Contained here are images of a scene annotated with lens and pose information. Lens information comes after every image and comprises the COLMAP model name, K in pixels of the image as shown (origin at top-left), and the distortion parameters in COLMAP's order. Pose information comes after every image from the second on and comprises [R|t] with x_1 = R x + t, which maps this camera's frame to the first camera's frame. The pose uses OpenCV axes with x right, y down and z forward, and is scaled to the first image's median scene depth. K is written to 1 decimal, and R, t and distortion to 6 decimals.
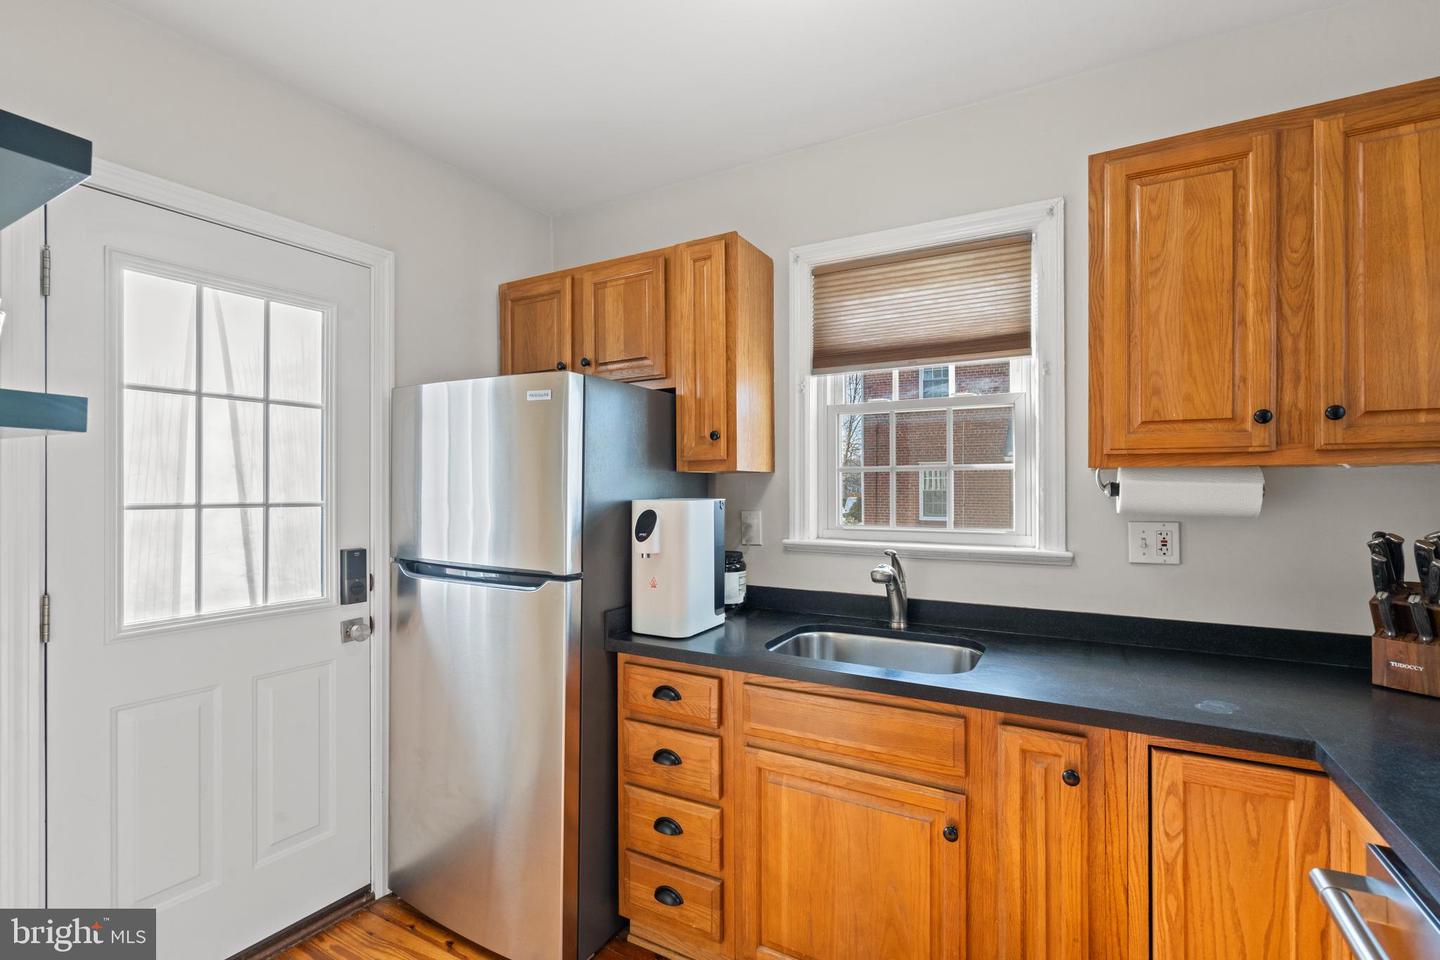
lens RADIAL K [[658.6, 0, 713.1], [0, 658.6, 488.6], [0, 0, 1]] dist [-0.004505, 0.004885]
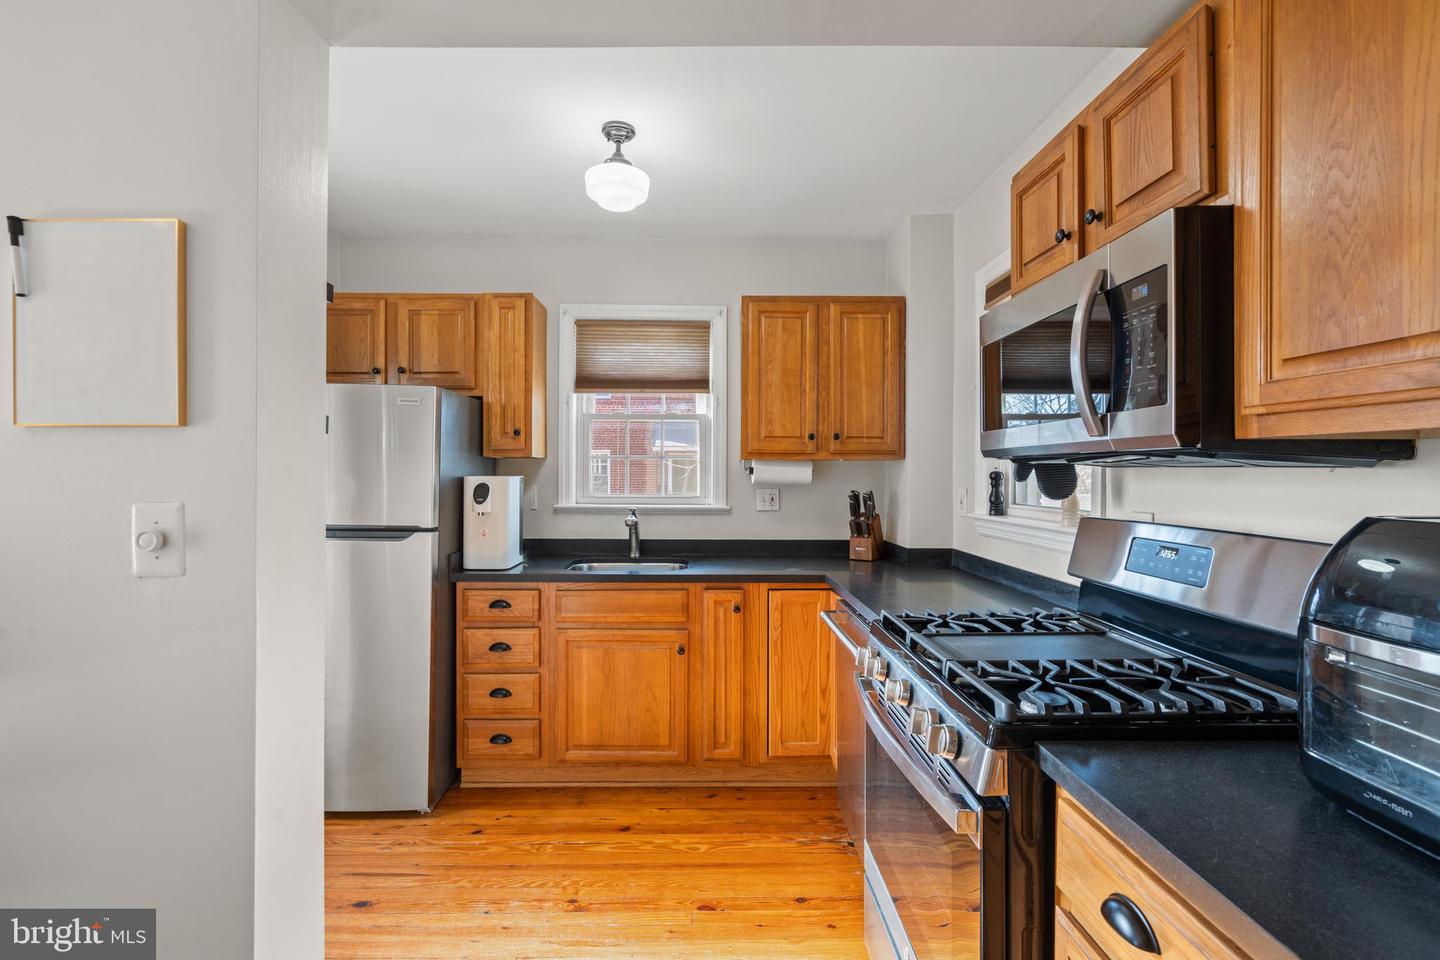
lens RADIAL K [[670.9, 0, 720.0], [0, 670.9, 480.0], [0, 0, 1]] dist [-0.001577, -0.000066]
pose [[0.859495, 0.000509, 0.511143, -0.427455], [-0.004500, 0.999968, 0.006571, 0.014731], [-0.511124, -0.007948, 0.859470, -0.576952]]
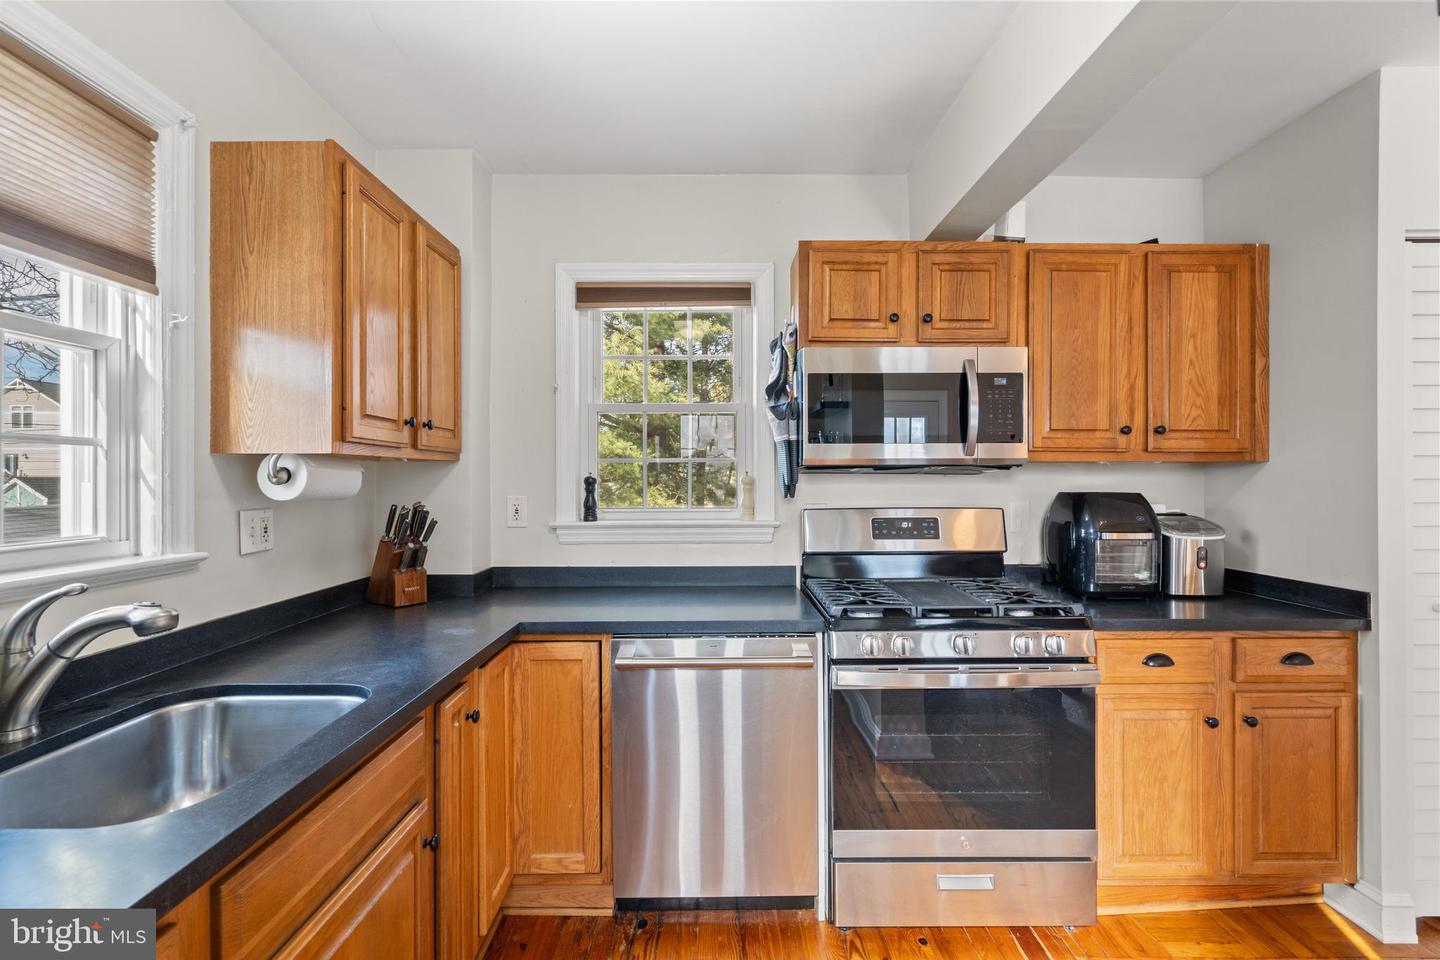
lens RADIAL K [[670.9, 0, 720.0], [0, 670.9, 480.0], [0, 0, 1]] dist [-0.001577, -0.000066]
pose [[-0.516194, 0.000519, 0.856472, -0.537832], [0.006153, 0.999976, 0.003102, 0.008321], [-0.856450, 0.006871, -0.516184, 0.924950]]
